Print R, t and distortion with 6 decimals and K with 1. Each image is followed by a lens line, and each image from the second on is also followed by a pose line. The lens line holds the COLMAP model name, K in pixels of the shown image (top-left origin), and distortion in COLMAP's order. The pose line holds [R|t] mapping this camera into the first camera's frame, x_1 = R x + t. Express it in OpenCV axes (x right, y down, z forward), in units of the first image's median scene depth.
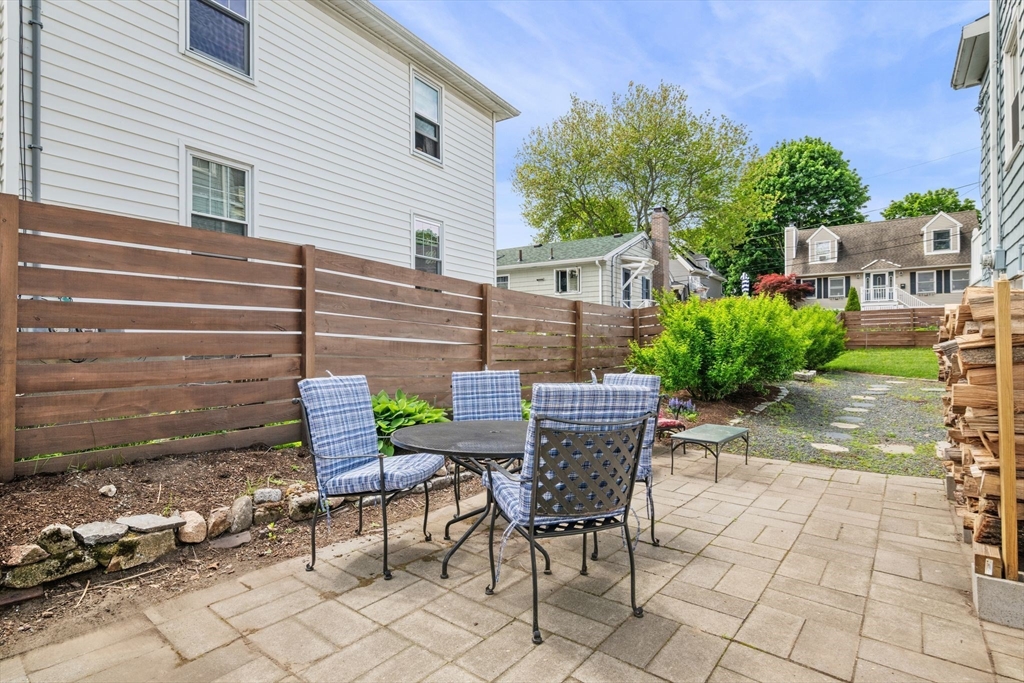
lens RADIAL K [[513.9, 0, 512.0], [0, 513.9, 341.5], [0, 0, 1]] dist [0.000057, 0.000353]
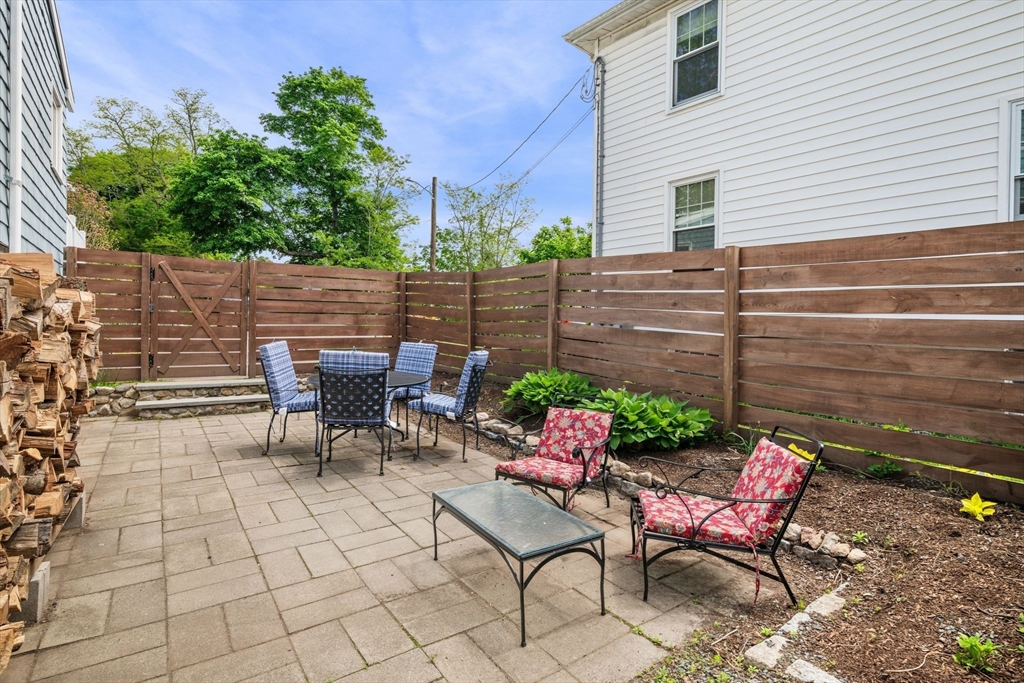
lens RADIAL K [[513.9, 0, 512.0], [0, 513.9, 341.5], [0, 0, 1]] dist [0.000057, 0.000353]
pose [[-0.301643, 0.022074, -0.953165, 0.750499], [-0.016637, 0.999458, 0.028411, 0.000212], [0.953276, 0.024428, -0.301113, 1.006732]]
